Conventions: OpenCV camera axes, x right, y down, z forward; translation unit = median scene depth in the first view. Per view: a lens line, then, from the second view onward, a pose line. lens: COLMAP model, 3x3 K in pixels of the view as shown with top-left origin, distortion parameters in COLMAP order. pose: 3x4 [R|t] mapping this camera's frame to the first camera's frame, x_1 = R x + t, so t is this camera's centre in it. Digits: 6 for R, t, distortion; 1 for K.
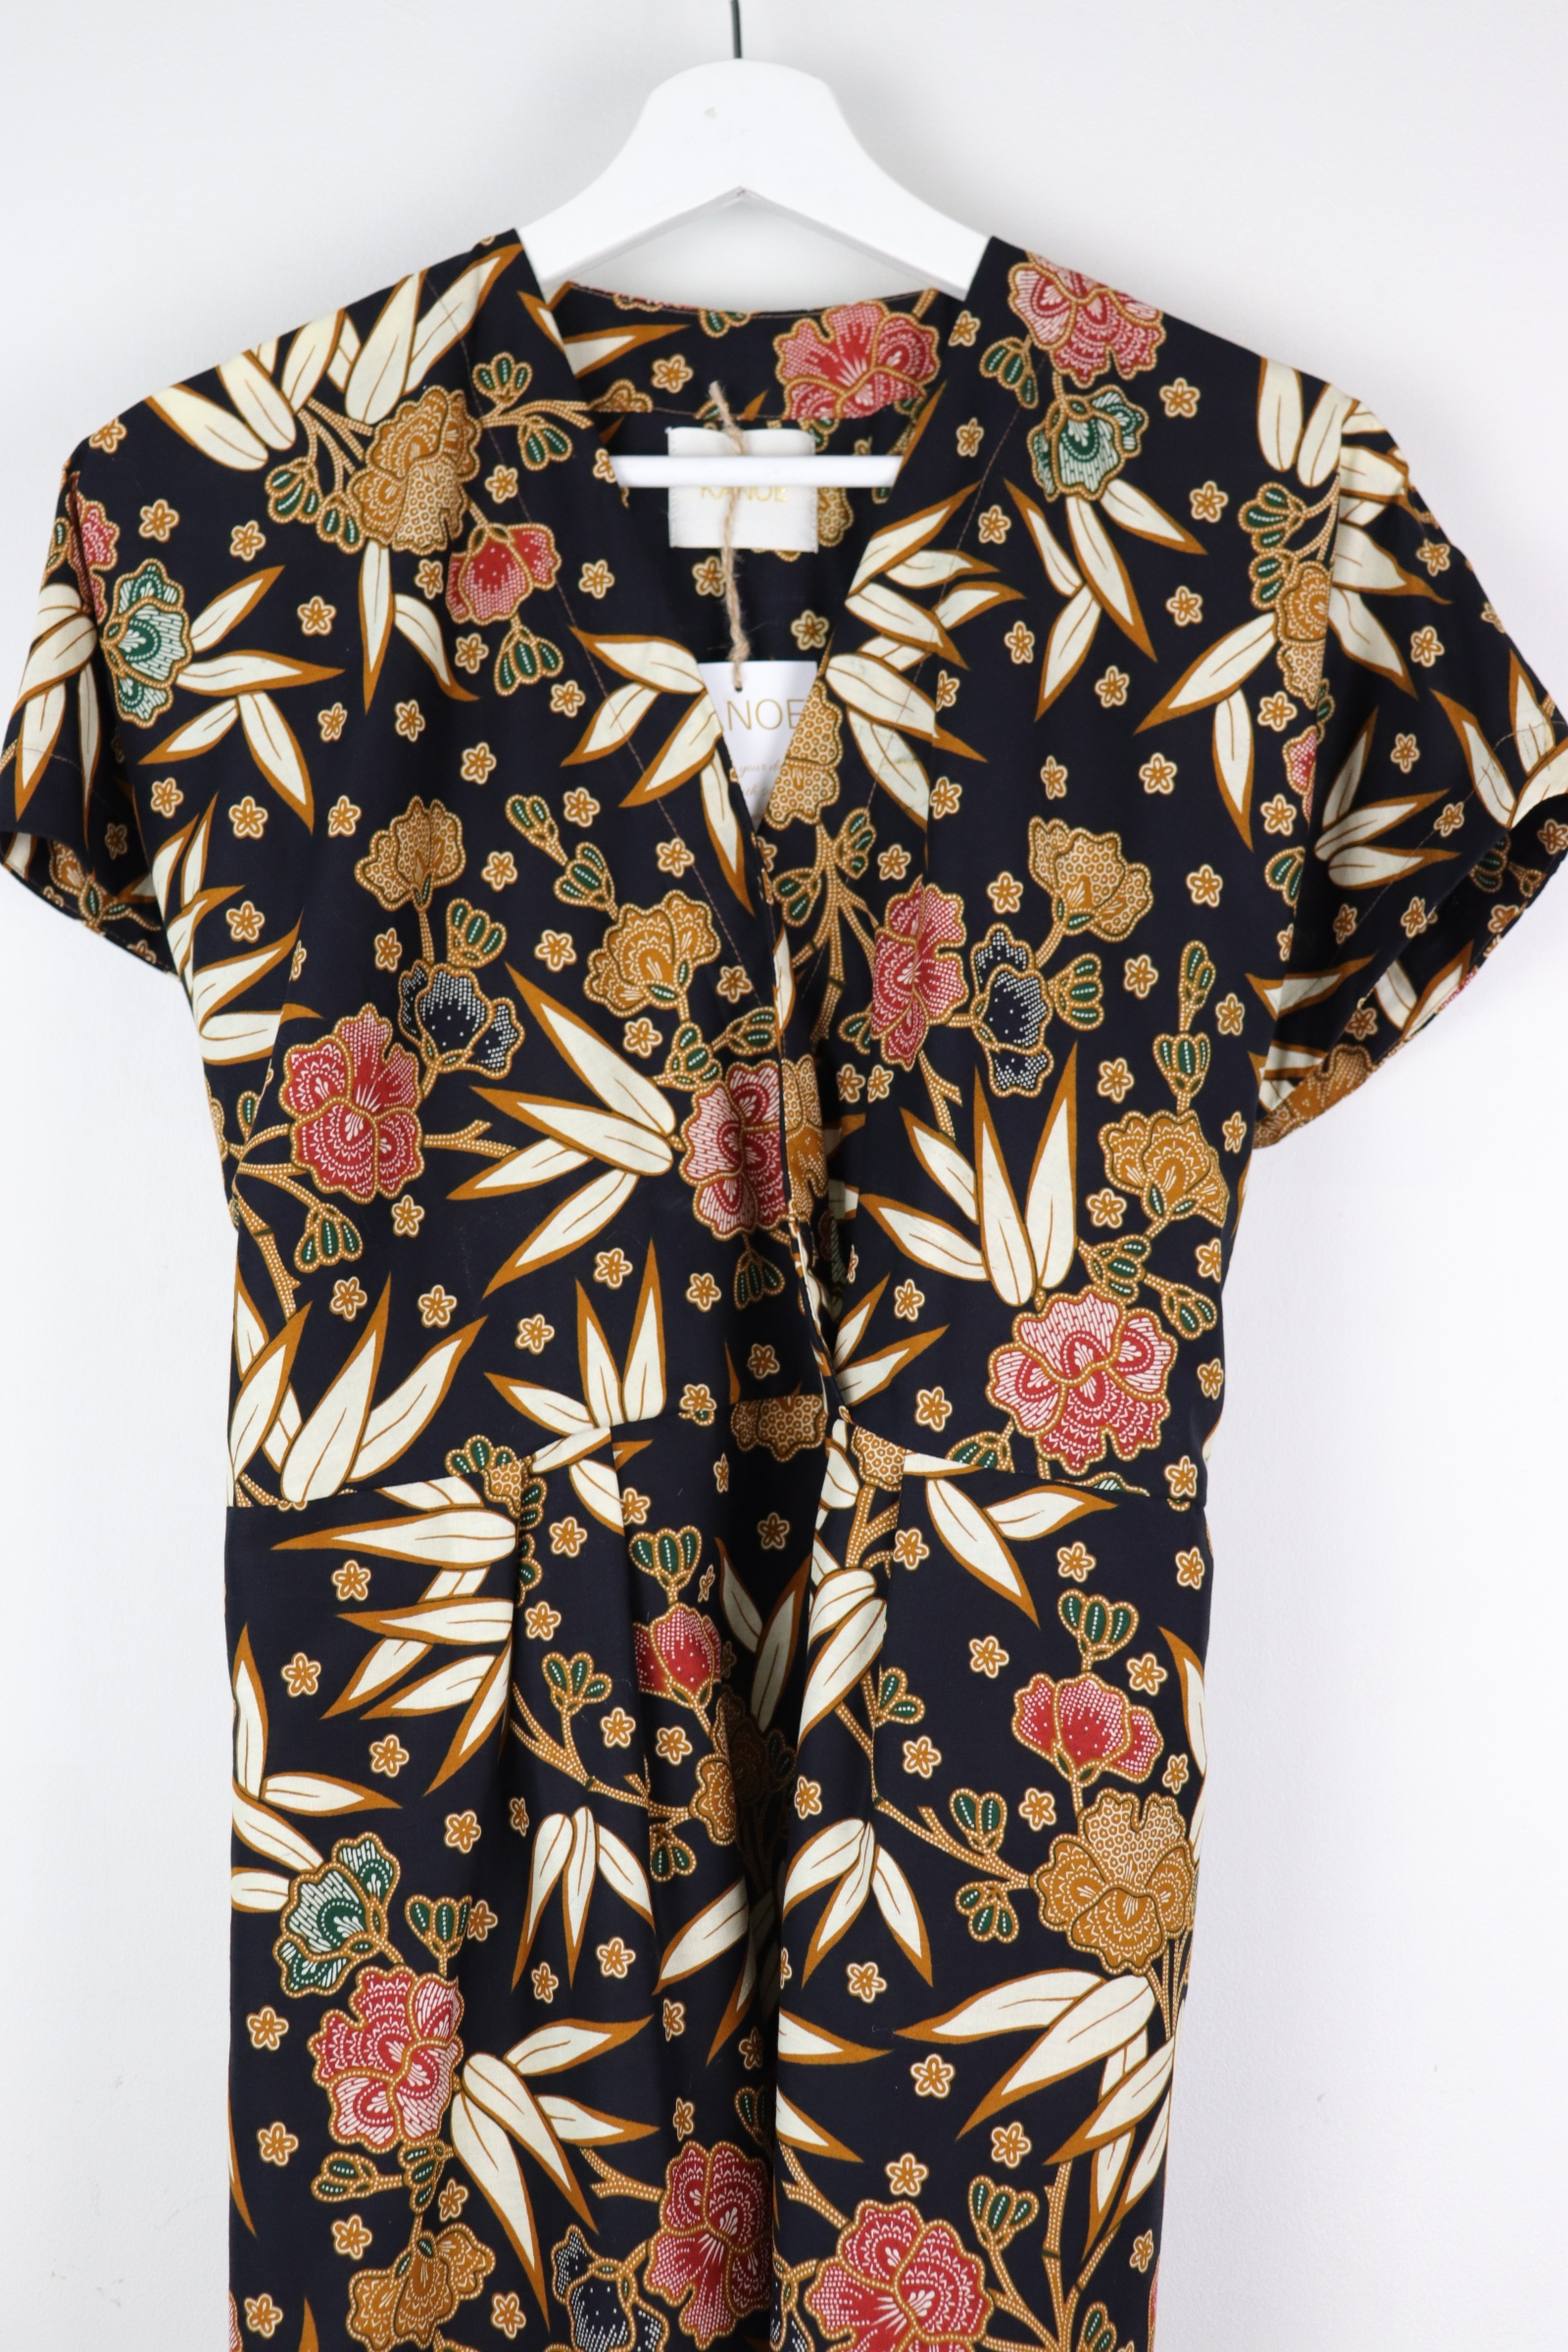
lens RADIAL K [[3202.3, 0, 848.7], [0, 3202.3, 1176.3], [0, 0, 1]] dist [0.018296, 0.000000]
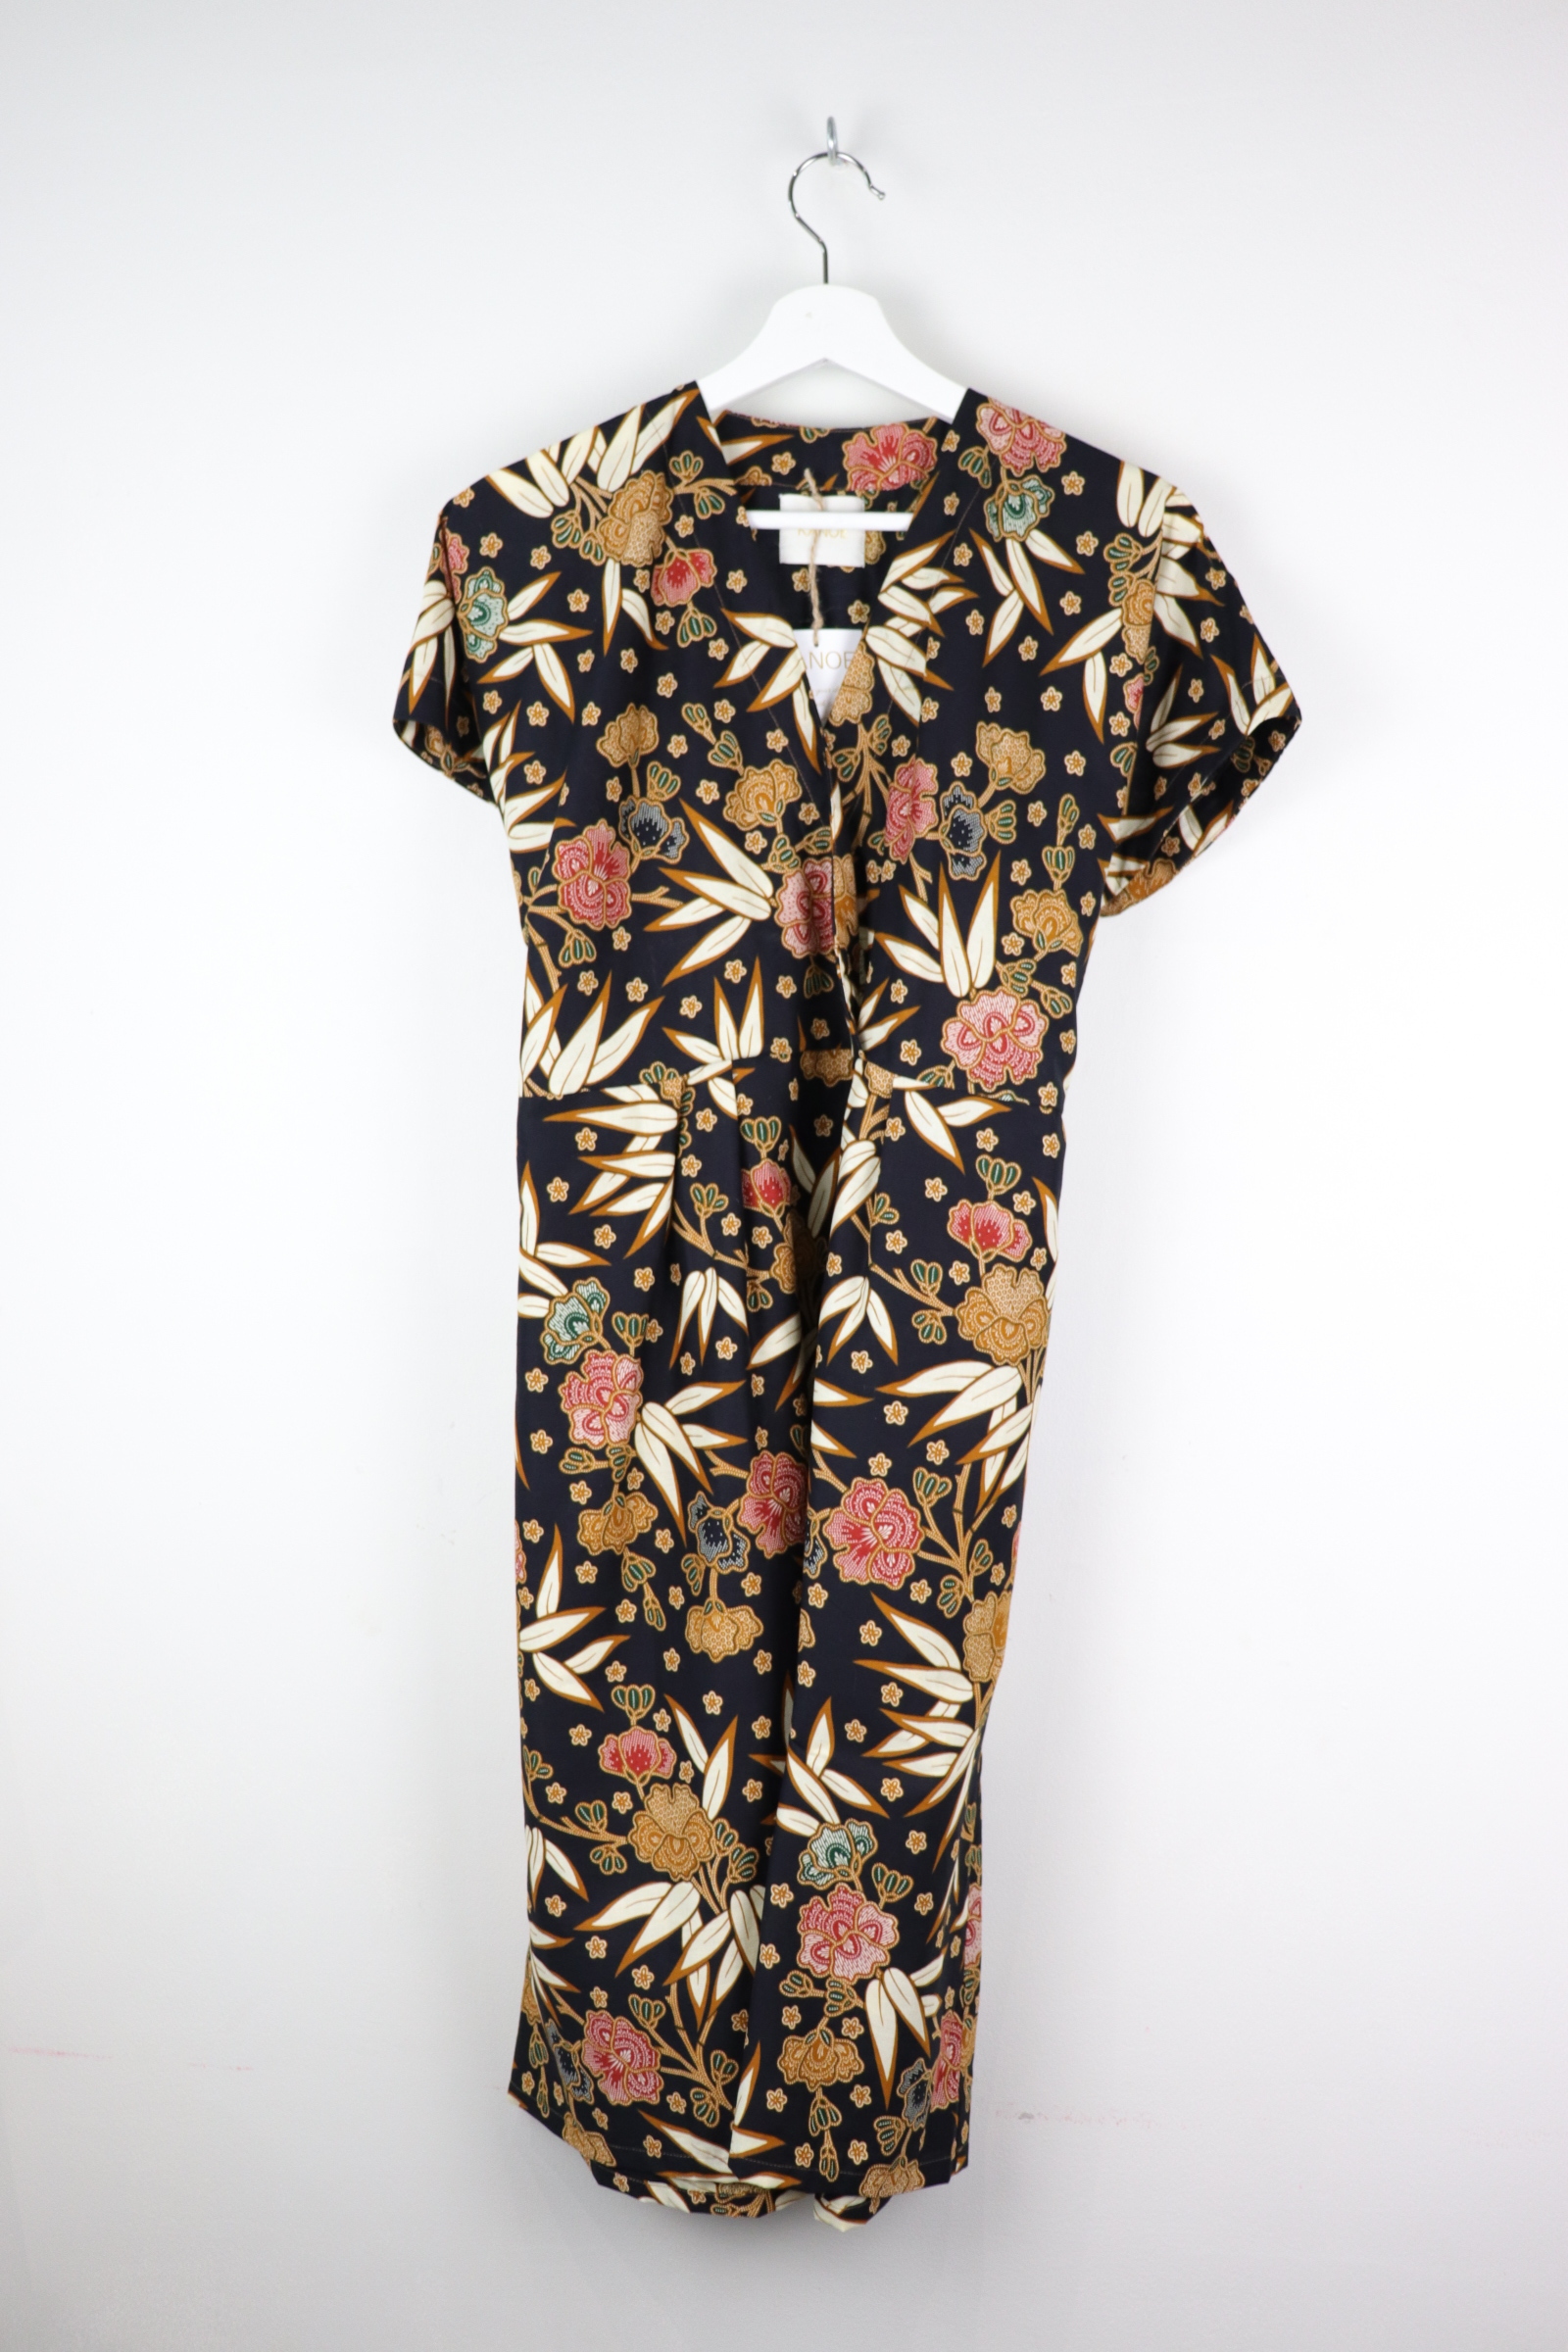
lens RADIAL K [[2659.1, 0, 809.8], [0, 2659.1, 1215.8], [0, 0, 1]] dist [-0.125887, 0.000000]
pose [[0.997679, 0.030698, -0.060779, 0.061827], [-0.026128, 0.996871, 0.074601, 0.052832], [0.062879, -0.072839, 0.995360, -0.476793]]
